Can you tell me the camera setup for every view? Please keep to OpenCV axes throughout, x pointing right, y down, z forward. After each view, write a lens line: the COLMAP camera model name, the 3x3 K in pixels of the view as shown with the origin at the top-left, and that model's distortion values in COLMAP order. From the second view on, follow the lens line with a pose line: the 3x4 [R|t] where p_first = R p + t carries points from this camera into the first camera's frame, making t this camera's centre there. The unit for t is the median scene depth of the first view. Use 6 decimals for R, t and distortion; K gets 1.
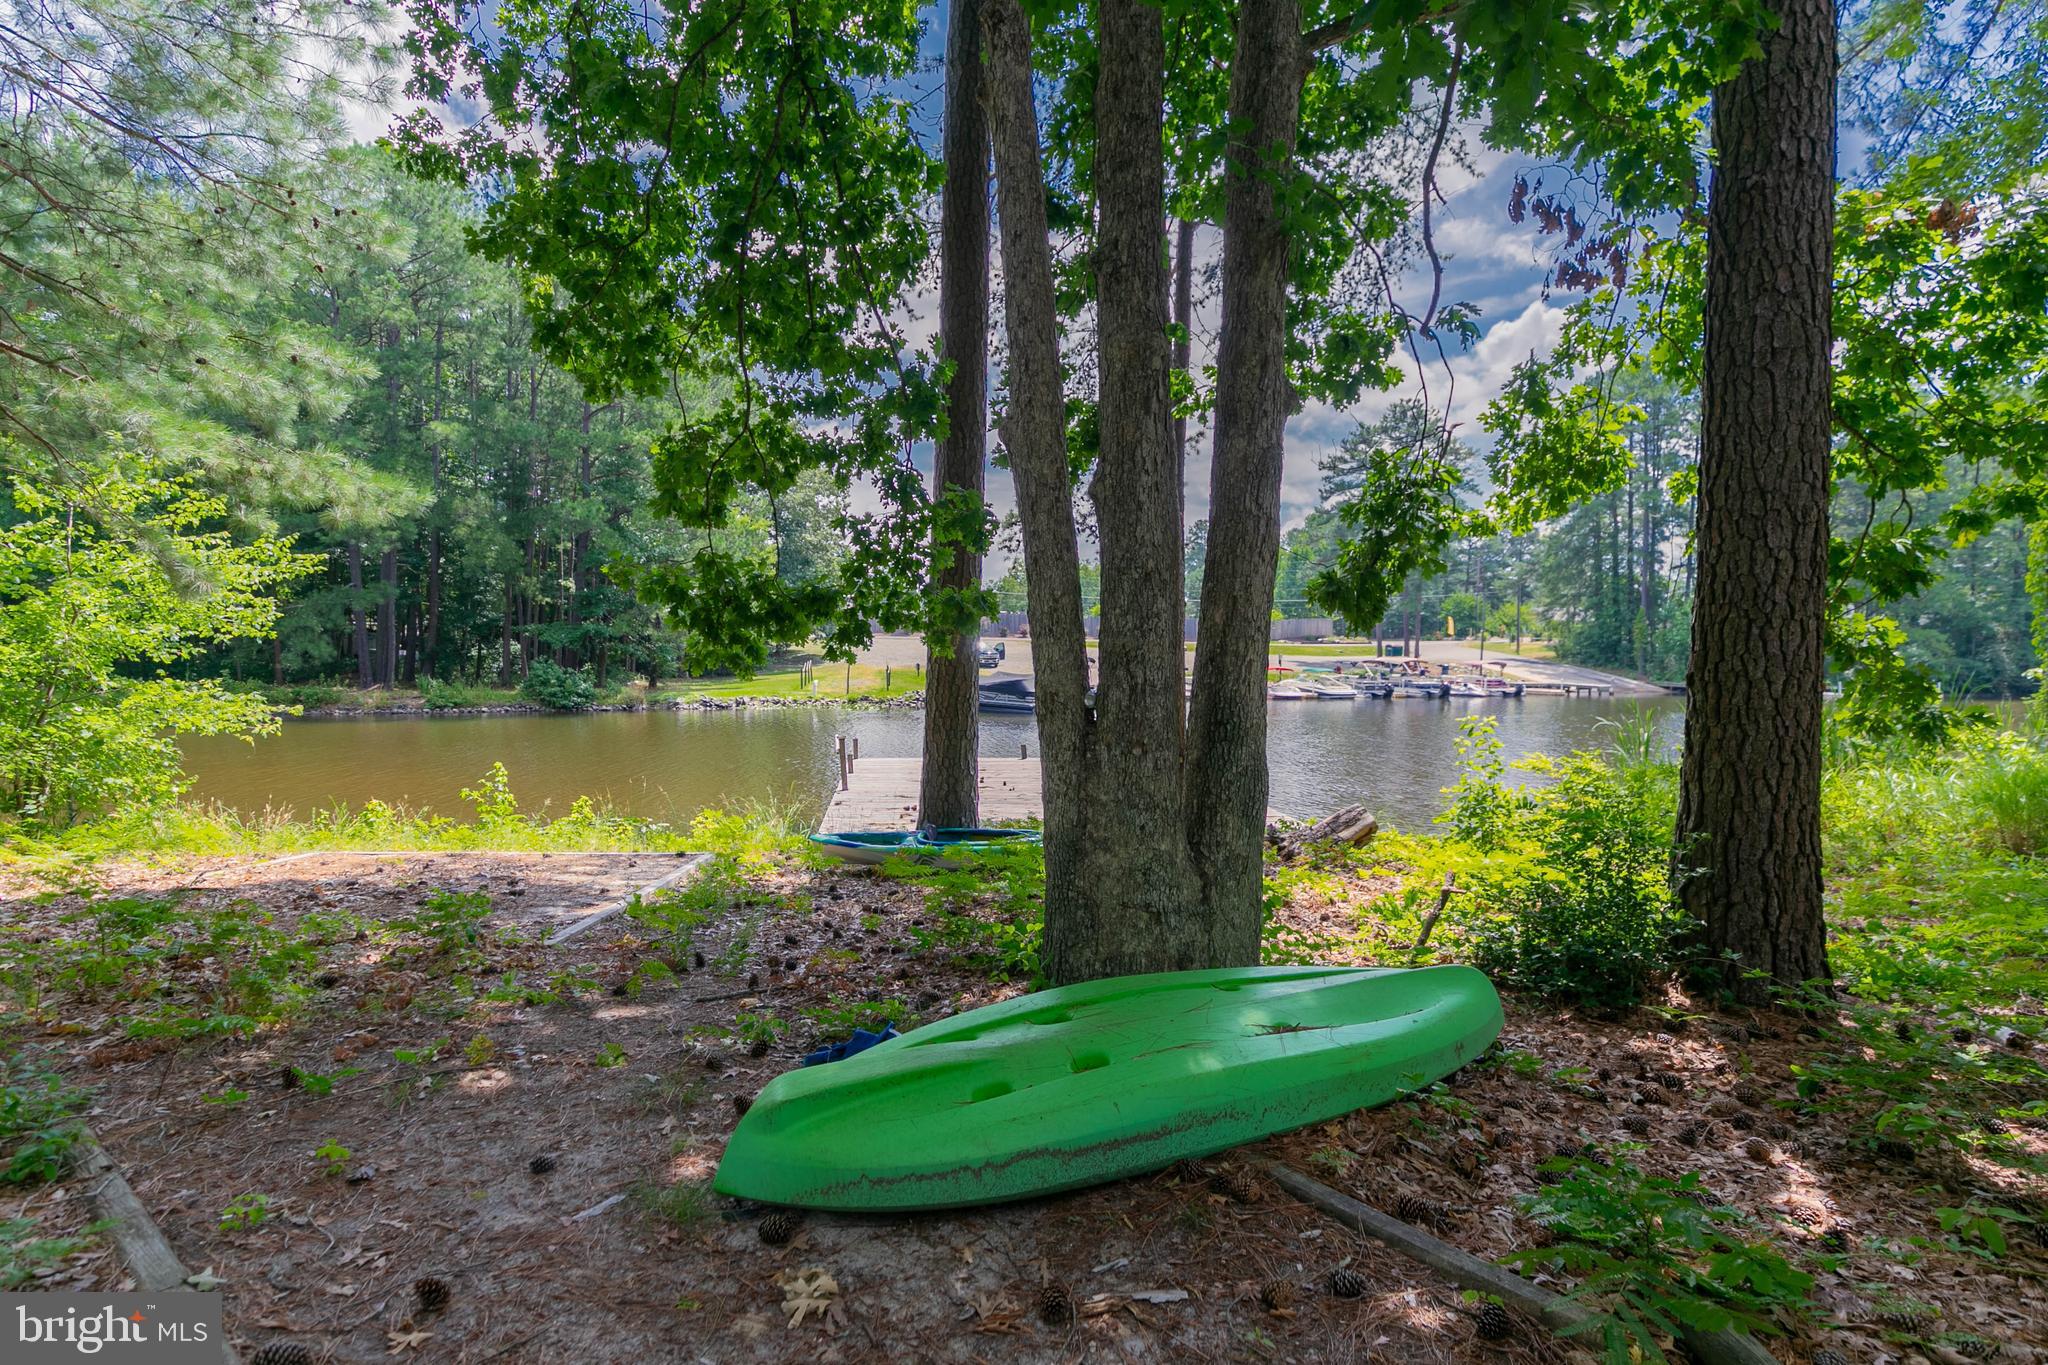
lens RADIAL K [[966.8, 0, 1018.5], [0, 966.8, 684.1], [0, 0, 1]] dist [0.002567, -0.001776]
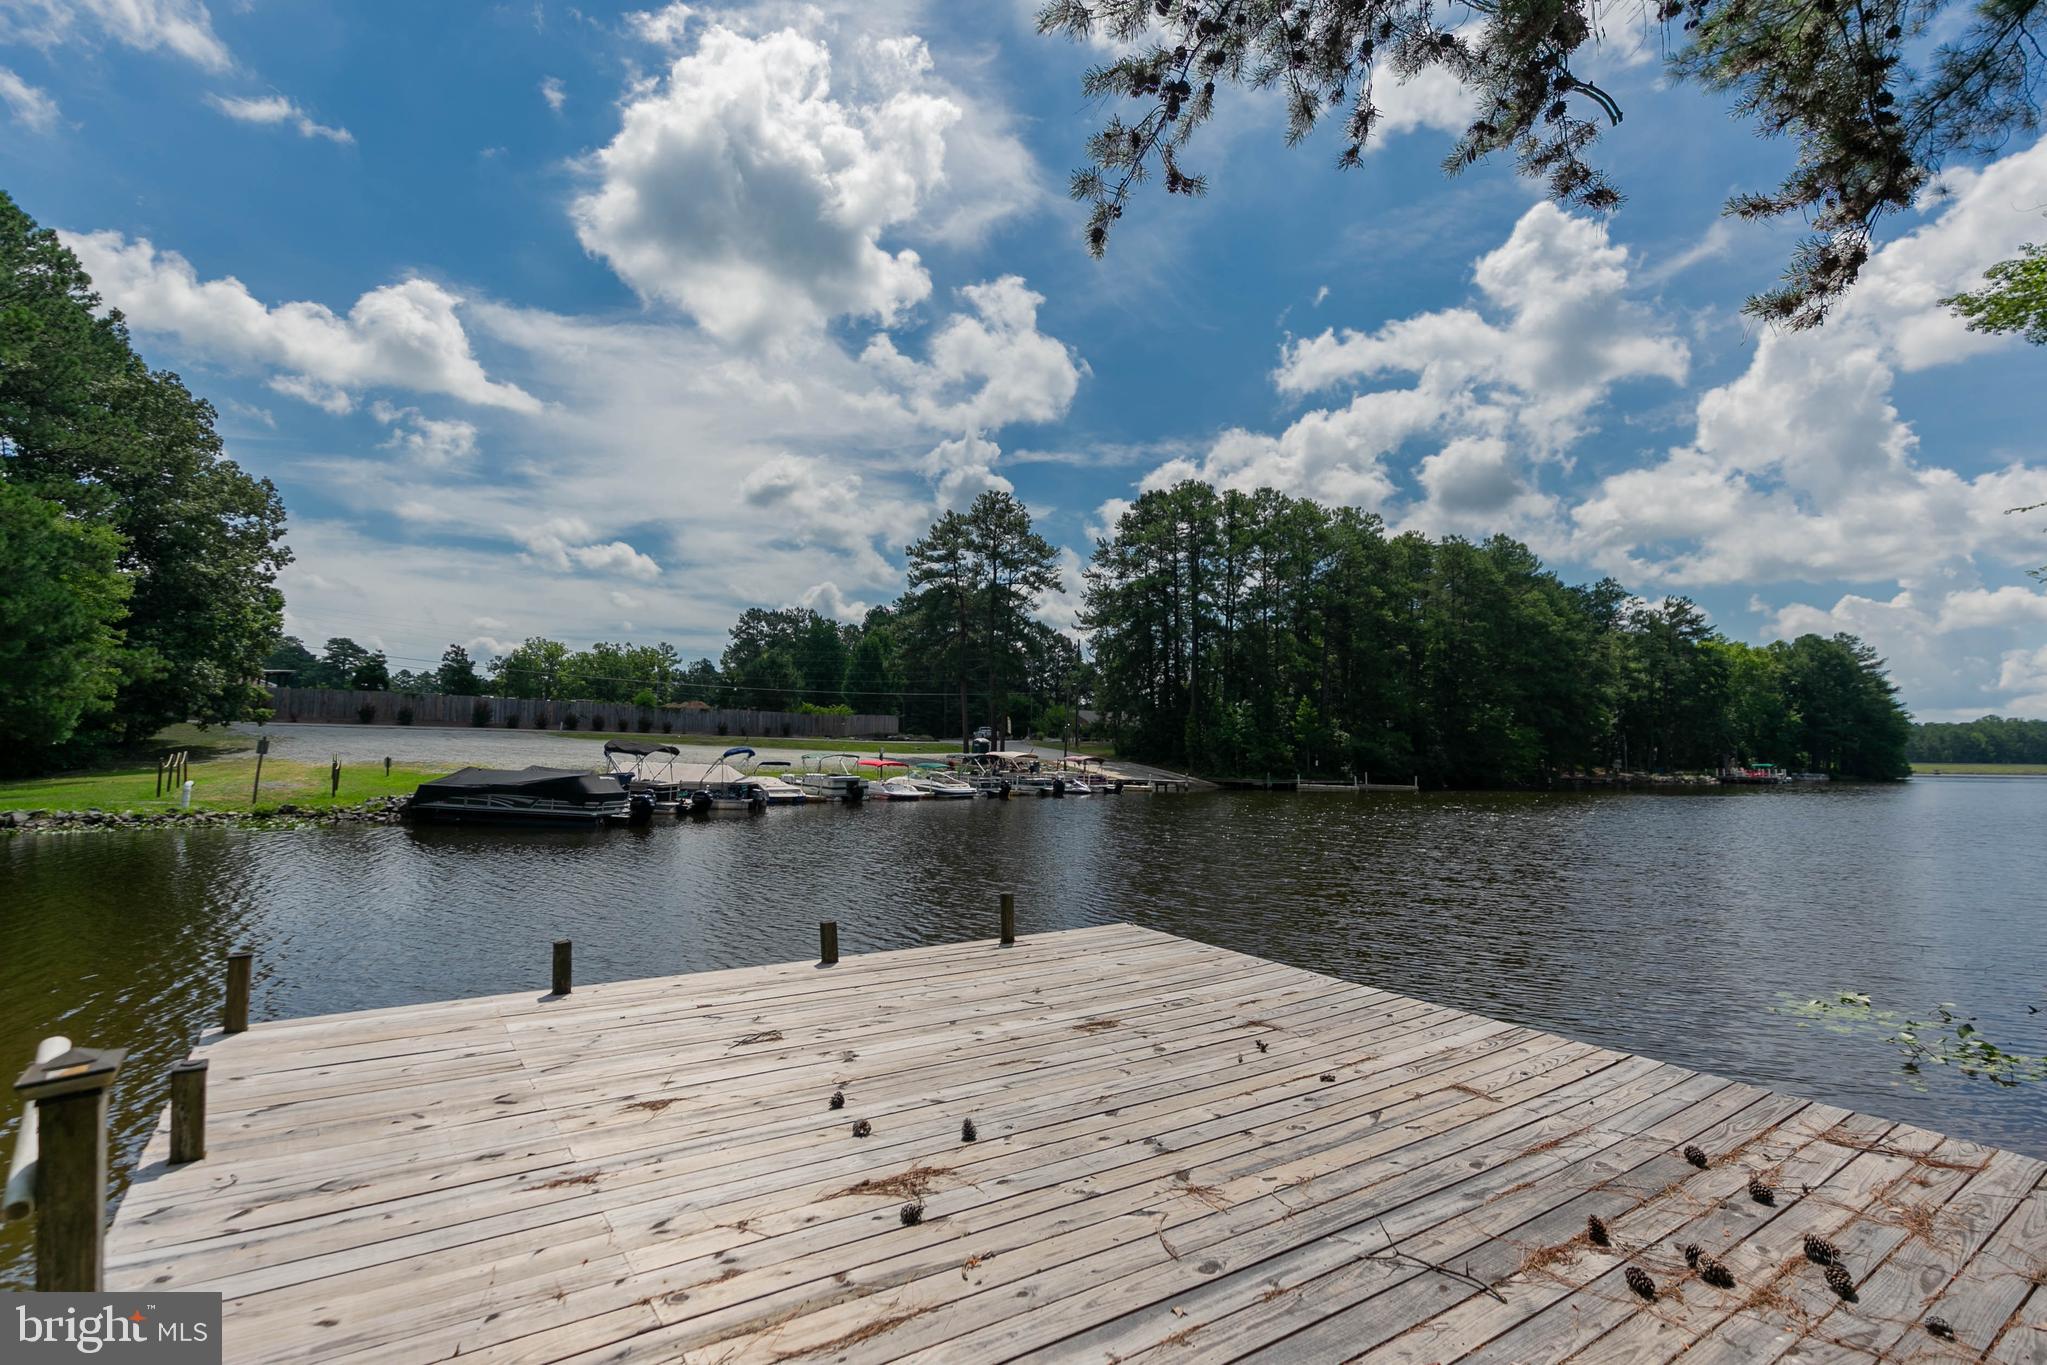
lens RADIAL K [[966.4, 0, 1040.9], [0, 966.4, 681.6], [0, 0, 1]] dist [0.002567, -0.001776]
pose [[0.877619, 0.040637, 0.477633, -0.027844], [0.010975, 0.994436, -0.104772, 0.002709], [-0.479233, 0.097192, 0.872290, 0.170590]]
